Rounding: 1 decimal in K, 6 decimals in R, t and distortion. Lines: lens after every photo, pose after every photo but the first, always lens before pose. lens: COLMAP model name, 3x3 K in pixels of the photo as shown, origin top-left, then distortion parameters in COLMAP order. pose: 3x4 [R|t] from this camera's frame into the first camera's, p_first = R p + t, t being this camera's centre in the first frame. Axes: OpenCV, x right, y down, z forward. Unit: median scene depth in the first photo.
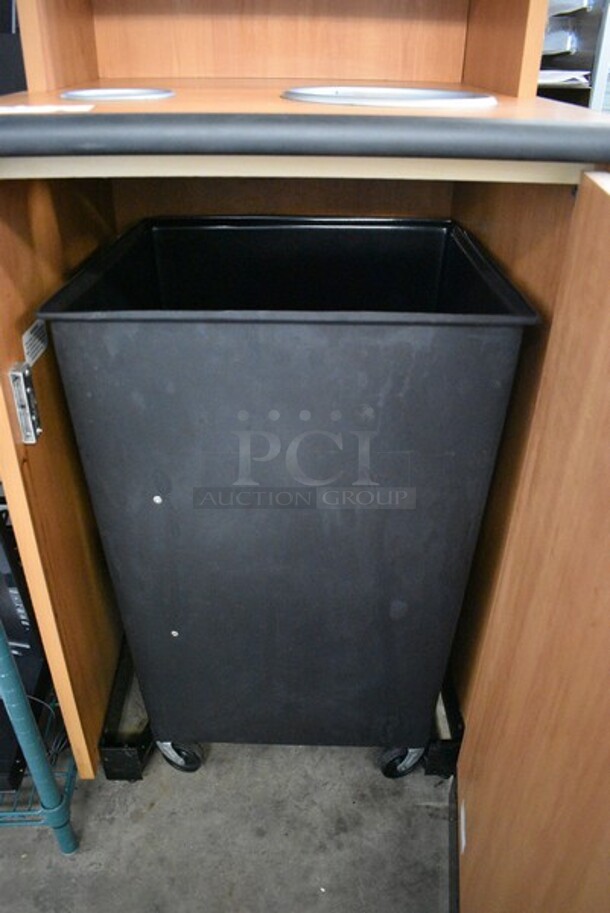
lens RADIAL K [[719.5, 0, 306.9], [0, 719.5, 465.7], [0, 0, 1]] dist [-0.101713, 0.027317]
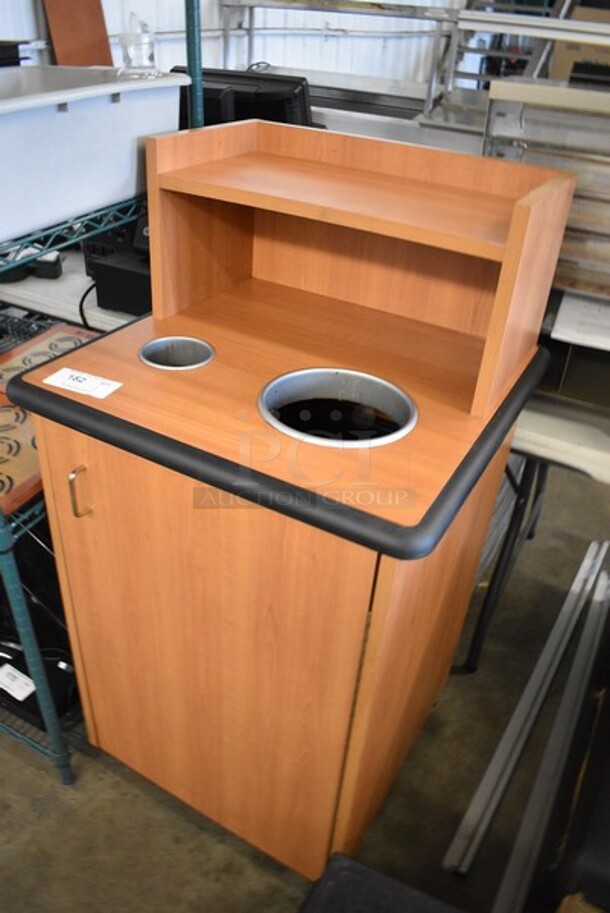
lens RADIAL K [[719.5, 0, 297.9], [0, 719.5, 454.8], [0, 0, 1]] dist [-0.101713, 0.027317]
pose [[0.850023, 0.317364, -0.420405, 0.472397], [-0.314698, 0.945995, 0.077840, -0.375892], [0.422405, 0.066135, 0.903991, -0.190775]]
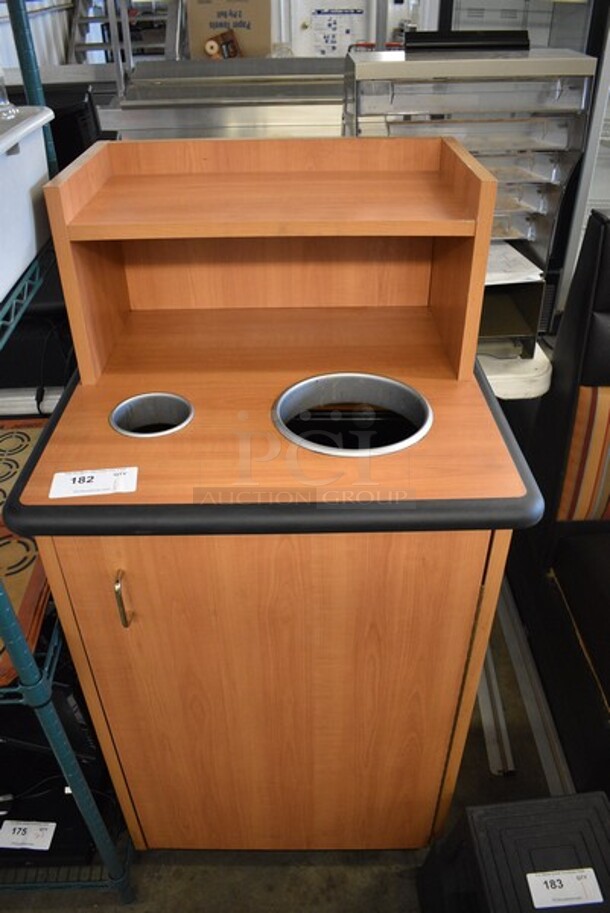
lens RADIAL K [[719.5, 0, 306.3], [0, 719.5, 456.5], [0, 0, 1]] dist [-0.101713, 0.027317]
pose [[0.999534, -0.007044, -0.029711, 0.047816], [0.008814, 0.998168, 0.059865, -0.379078], [0.029235, -0.060099, 0.997764, -0.272057]]
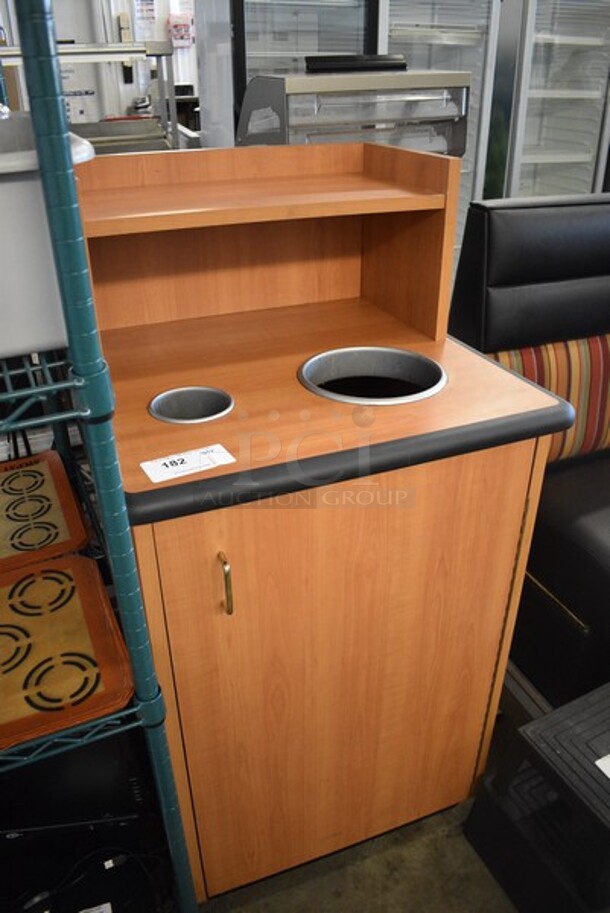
lens RADIAL K [[719.5, 0, 307.3], [0, 719.5, 454.8], [0, 0, 1]] dist [-0.101713, 0.027317]
pose [[0.935327, -0.187537, 0.299988, -0.351520], [0.199063, 0.979954, -0.008037, -0.273744], [-0.292467, 0.067234, 0.953909, -0.262029]]
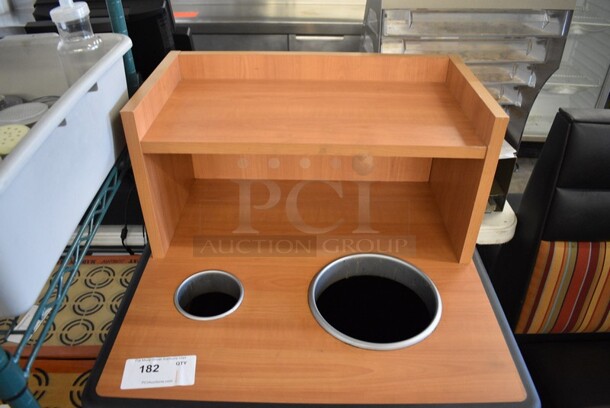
lens RADIAL K [[480.7, 0, 305.2], [0, 480.7, 202.3], [0, 0, 1]] dist [-0.101713, 0.027317]
pose [[0.998733, 0.021296, -0.045599, -0.000401], [-0.018673, 0.998188, 0.057194, -0.581750], [0.046734, -0.056270, 0.997321, -0.069041]]
